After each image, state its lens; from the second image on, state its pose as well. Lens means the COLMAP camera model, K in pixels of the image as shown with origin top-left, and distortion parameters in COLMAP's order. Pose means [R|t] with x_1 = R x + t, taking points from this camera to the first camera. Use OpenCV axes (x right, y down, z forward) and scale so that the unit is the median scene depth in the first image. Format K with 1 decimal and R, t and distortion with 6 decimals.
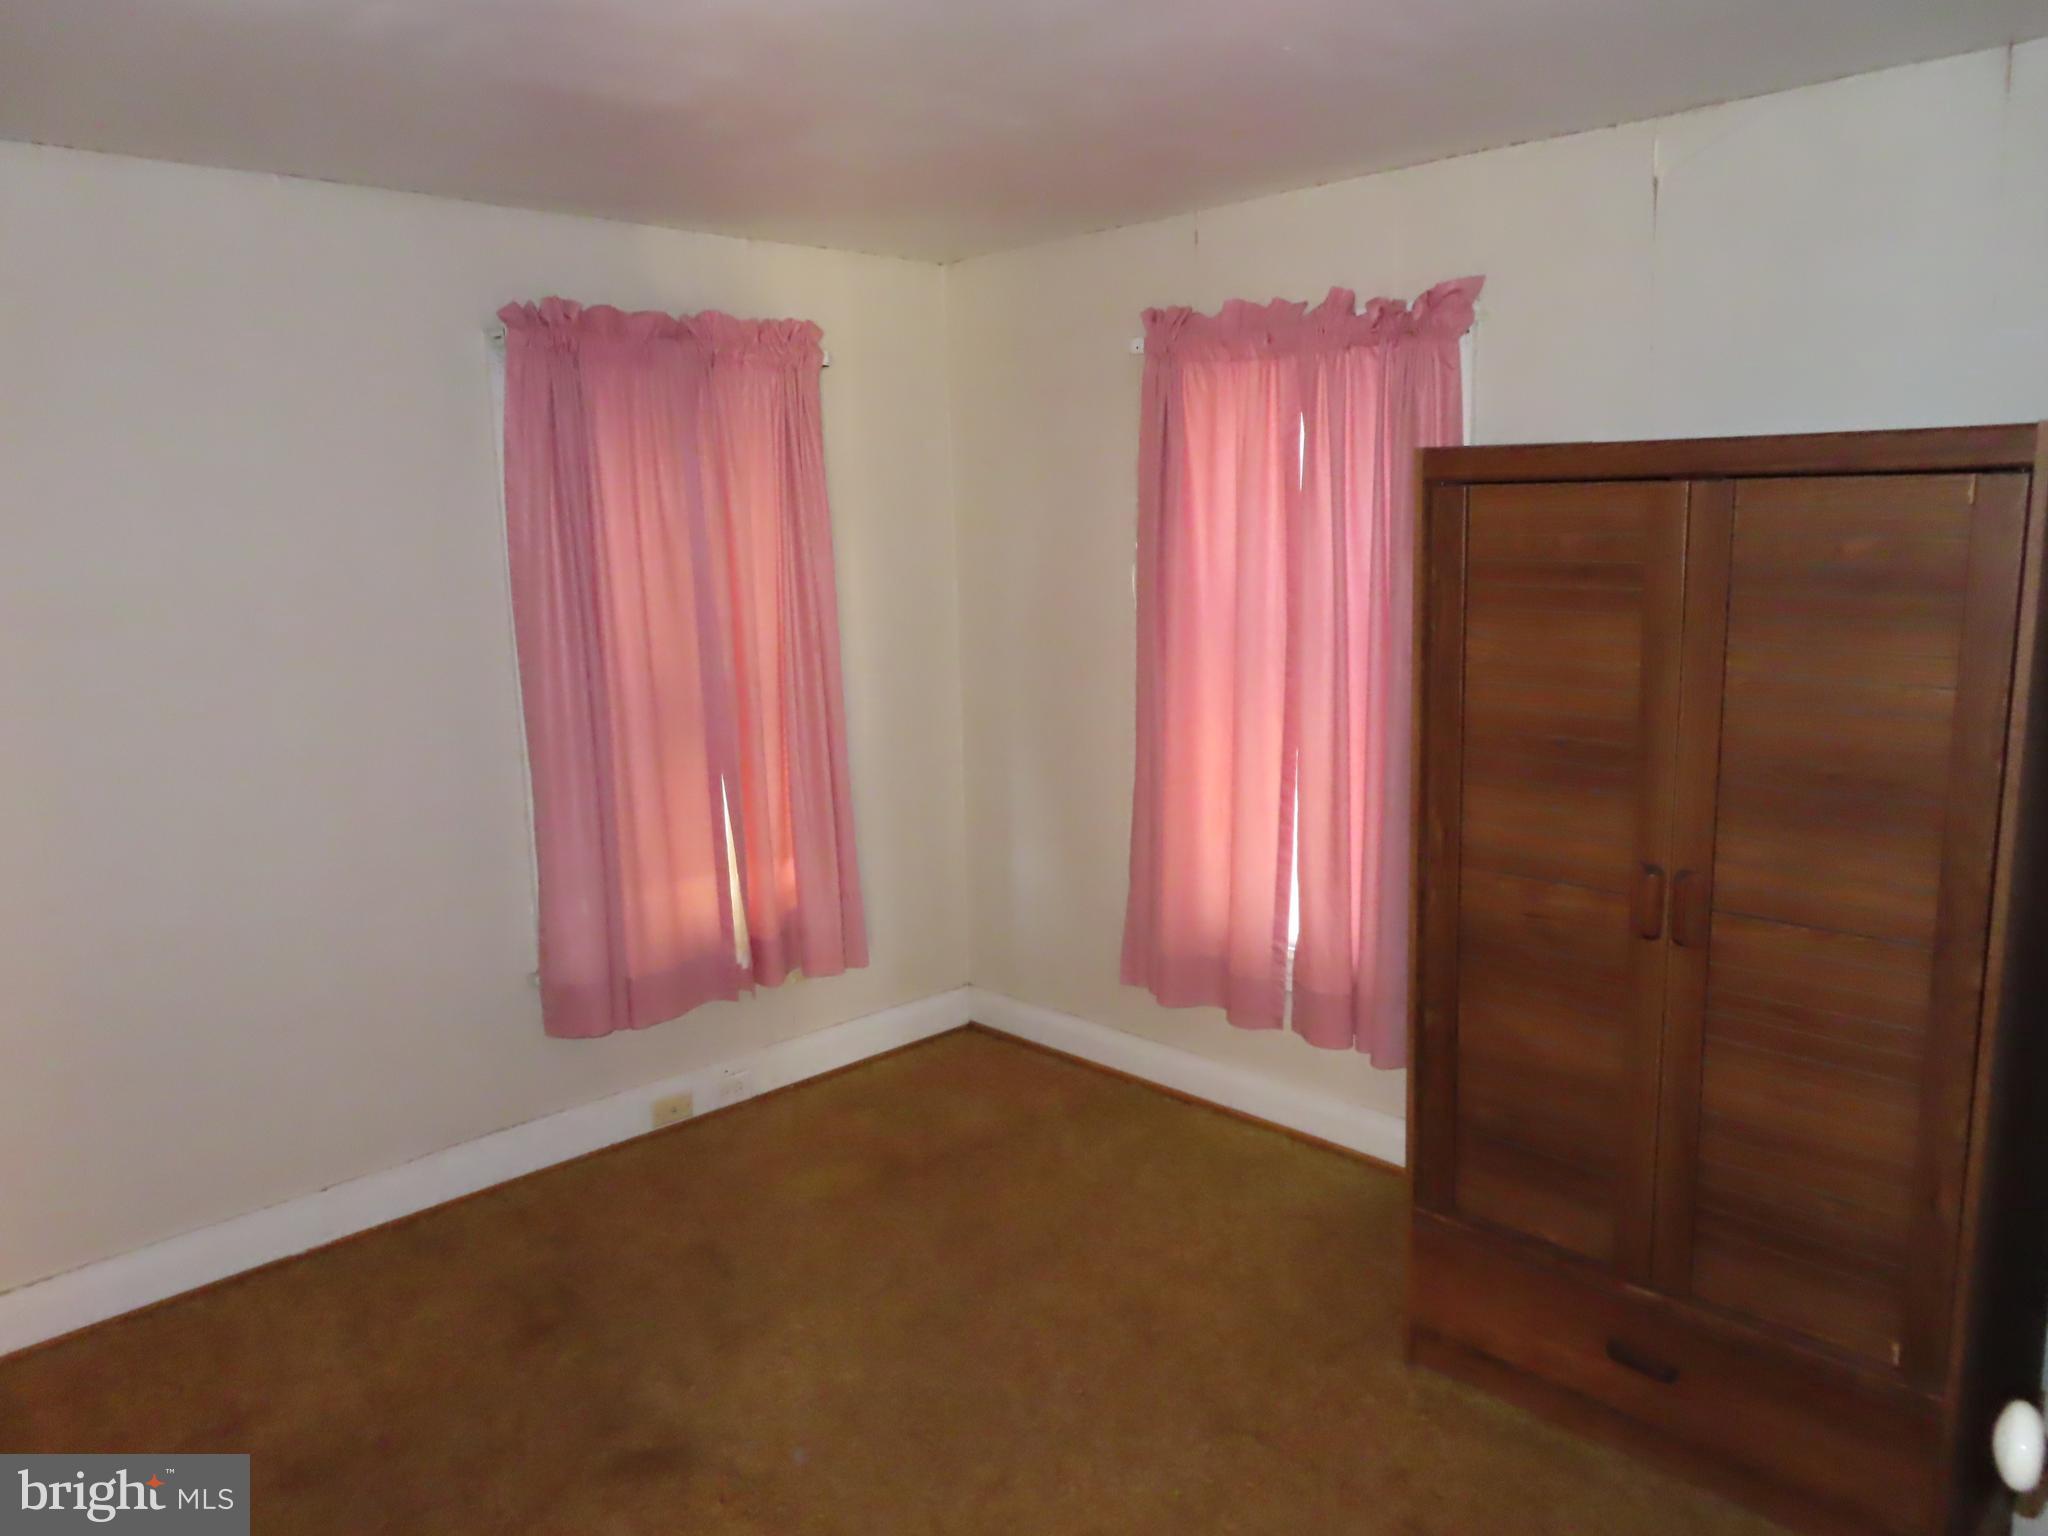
lens RADIAL K [[1464.9, 0, 1024.0], [0, 1464.9, 768.0], [0, 0, 1]] dist [-0.012846, 0.009792]
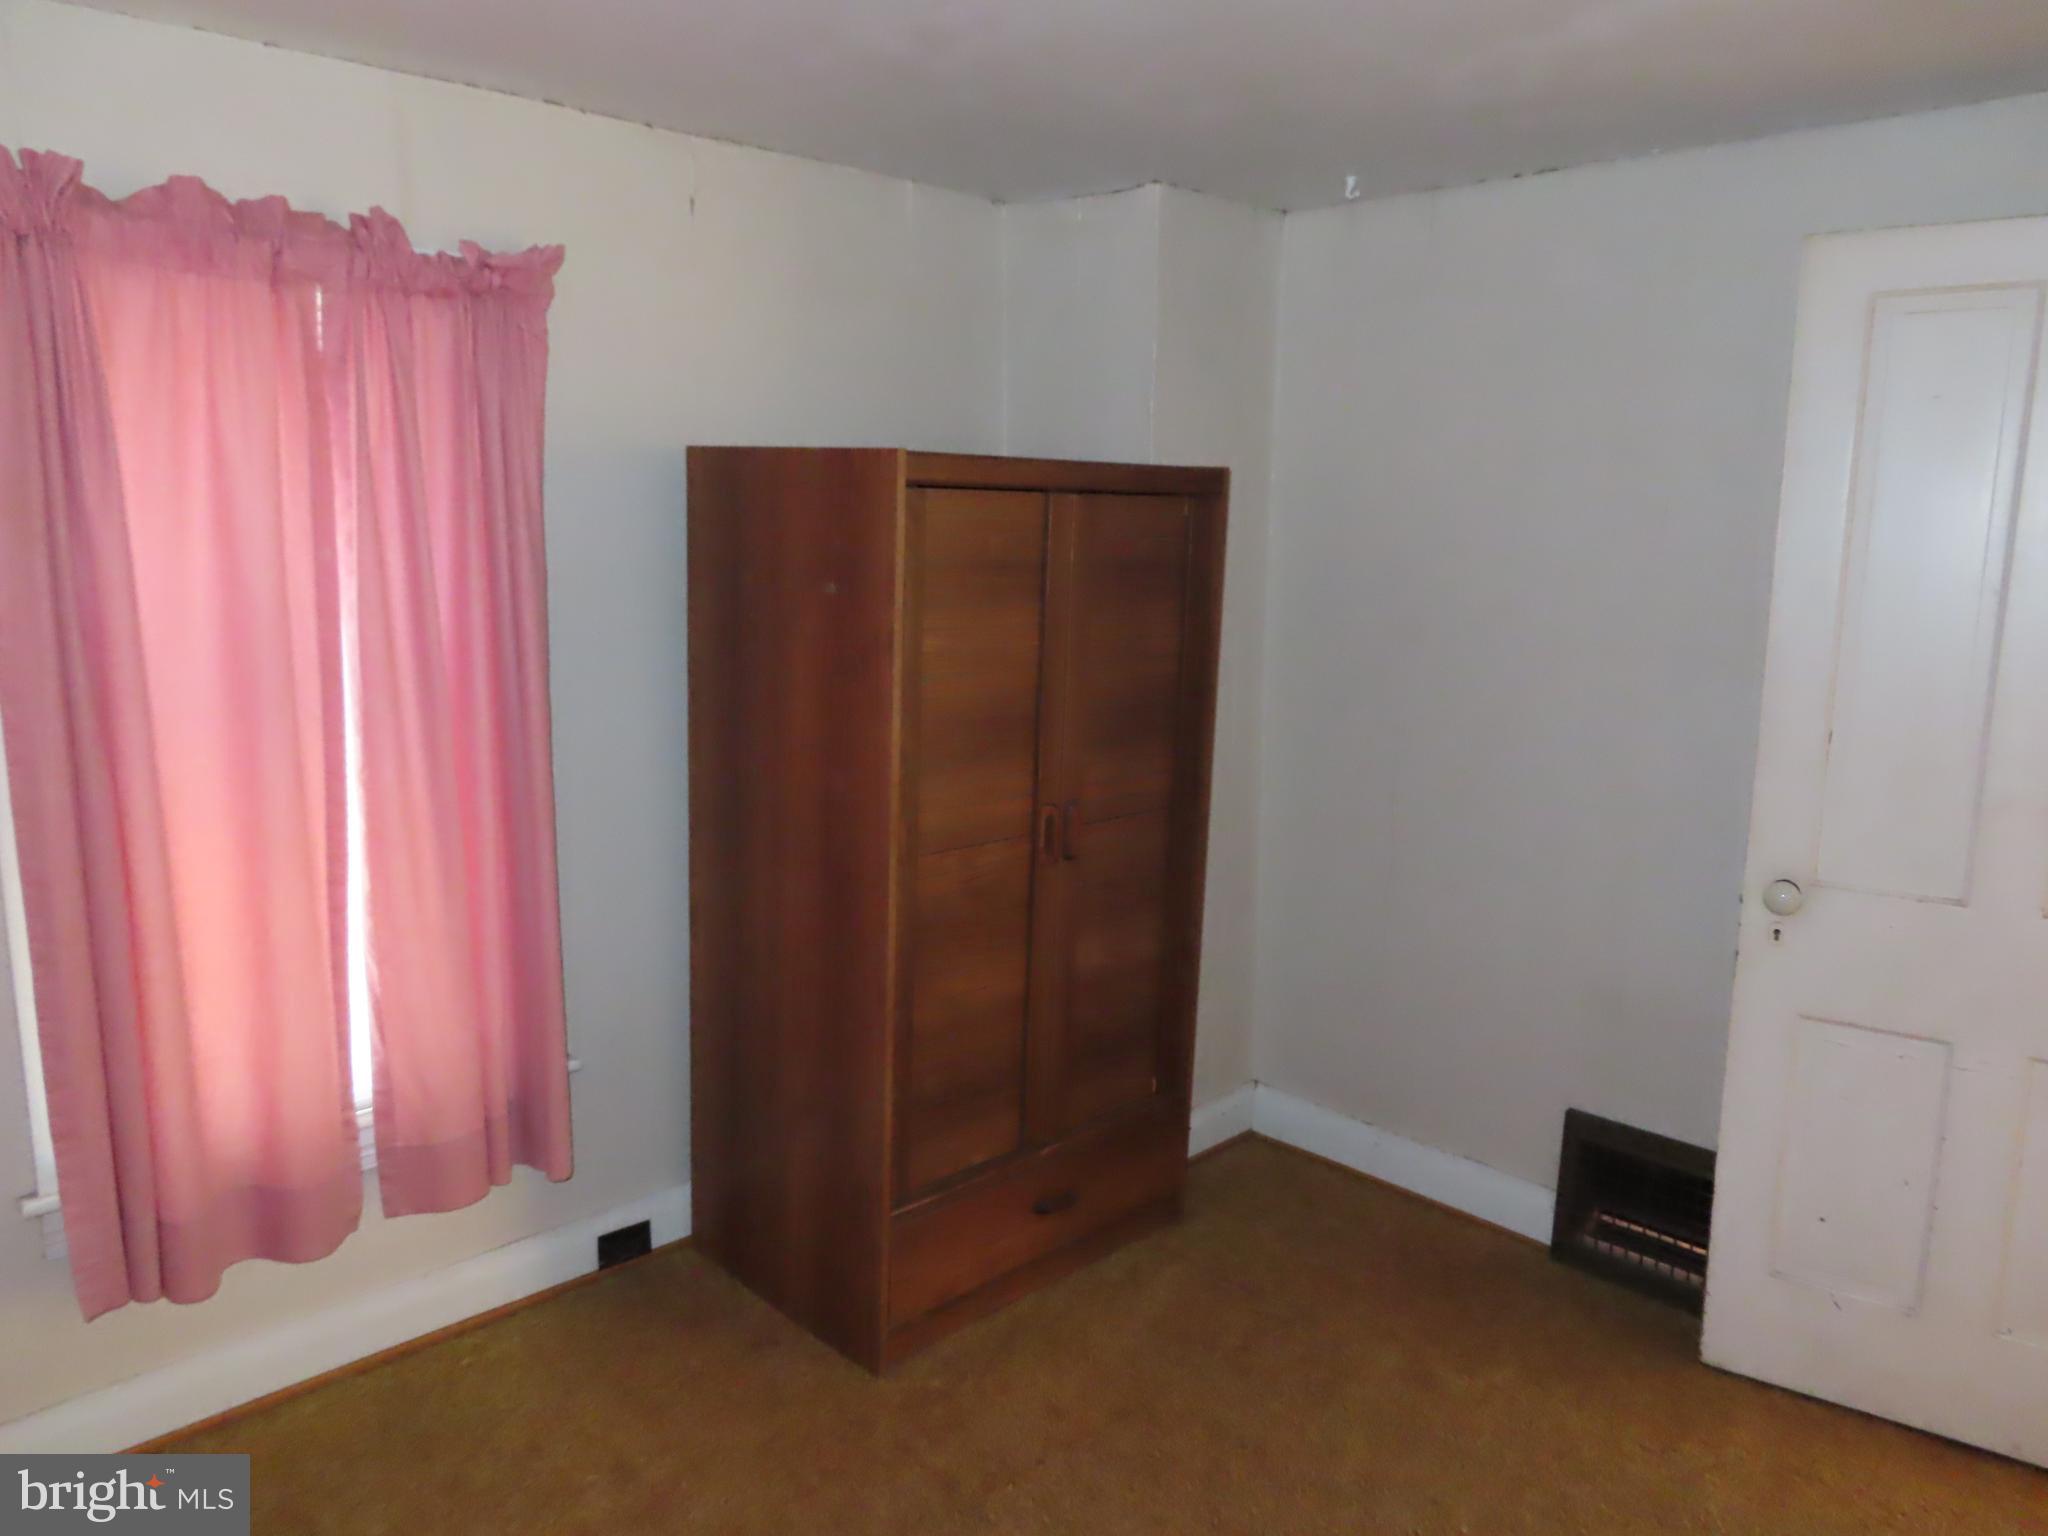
lens RADIAL K [[1464.9, 0, 1024.0], [0, 1464.9, 768.0], [0, 0, 1]] dist [-0.012846, 0.009792]
pose [[0.001887, -0.151982, 0.988381, -0.567453], [0.164647, 0.974941, 0.149601, -0.108834], [-0.986351, 0.162452, 0.026863, 0.707029]]
